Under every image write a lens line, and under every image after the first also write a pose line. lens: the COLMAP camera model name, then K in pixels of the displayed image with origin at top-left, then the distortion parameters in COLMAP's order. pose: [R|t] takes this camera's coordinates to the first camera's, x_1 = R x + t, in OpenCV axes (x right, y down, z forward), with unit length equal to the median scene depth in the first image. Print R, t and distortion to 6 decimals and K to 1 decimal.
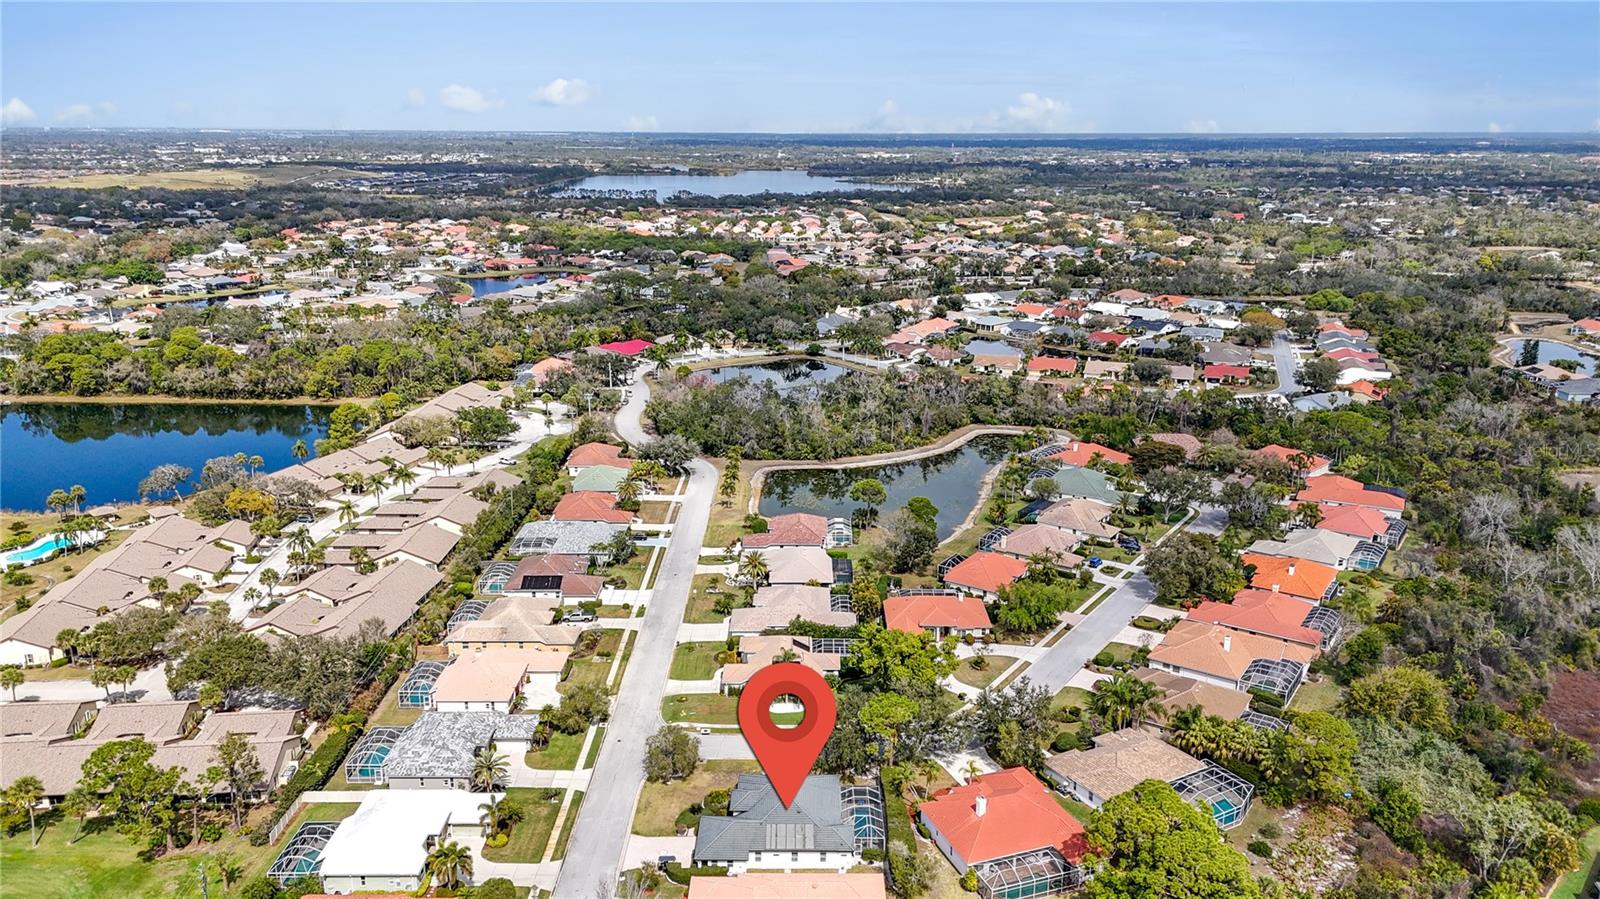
lens RADIAL K [[1180.4, 0, 800.0], [0, 1180.4, 449.5], [0, 0, 1]] dist [0.099324, -0.105298]
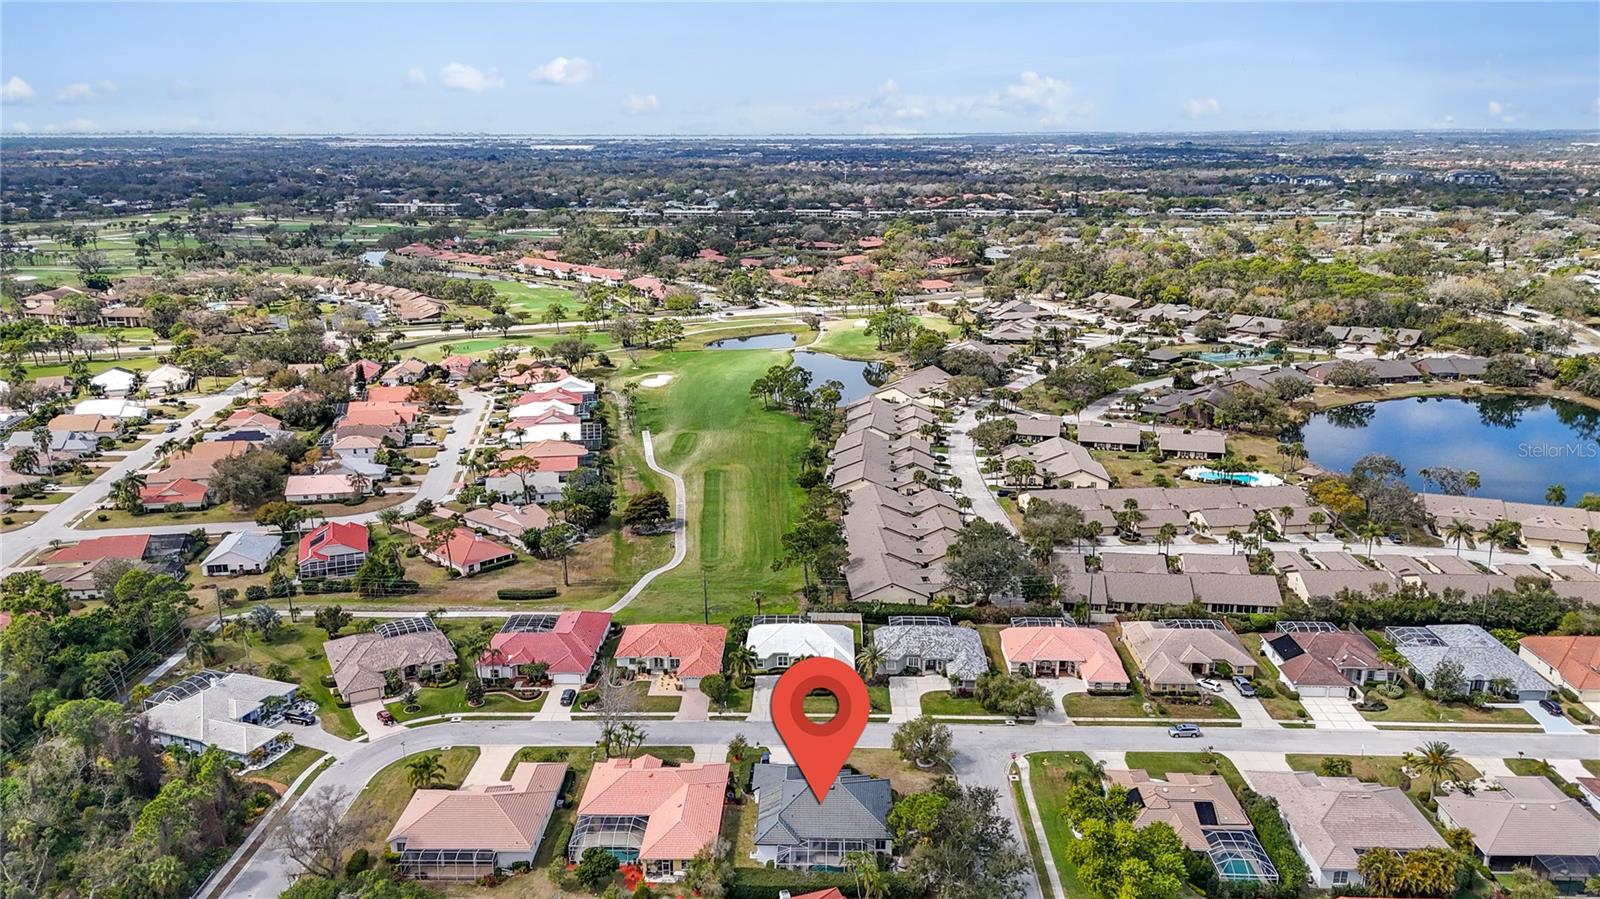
lens RADIAL K [[1180.4, 0, 800.0], [0, 1180.4, 449.5], [0, 0, 1]] dist [0.099324, -0.105298]
pose [[-0.012411, 0.261297, -0.965179, 0.607991], [-0.261328, 0.930858, 0.255366, -0.157008], [0.965170, 0.255397, 0.056731, 0.582540]]
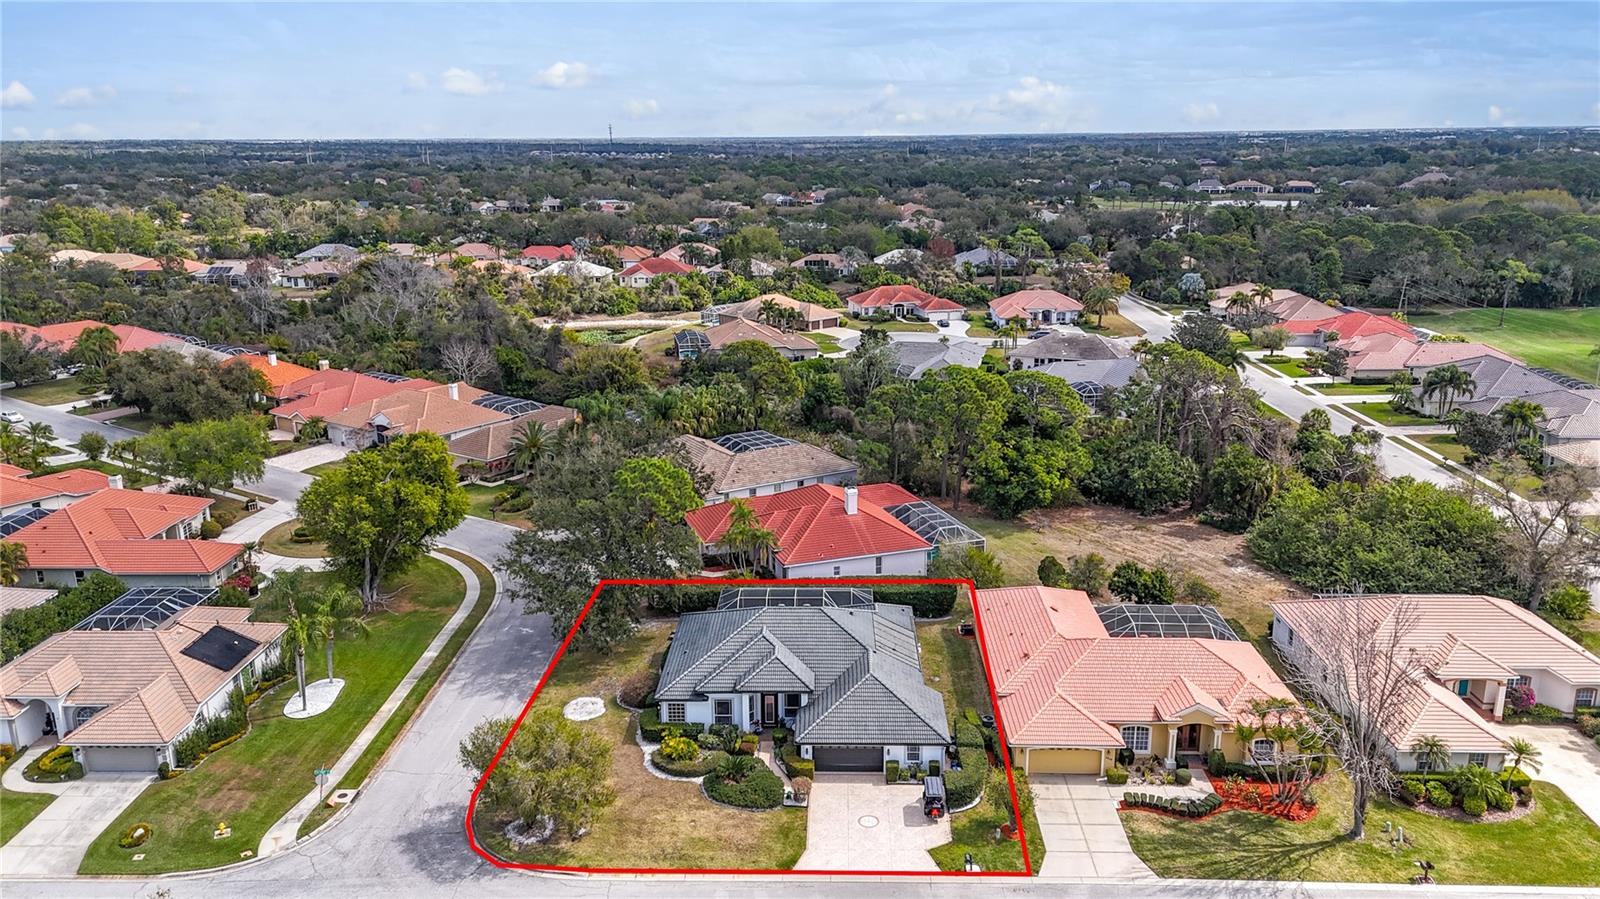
lens RADIAL K [[1180.4, 0, 800.0], [0, 1180.4, 449.5], [0, 0, 1]] dist [0.099324, -0.105298]
pose [[0.019461, -0.257294, 0.966137, -0.348821], [0.270471, 0.931645, 0.242660, 0.061470], [-0.962531, 0.256590, 0.087721, 0.641640]]
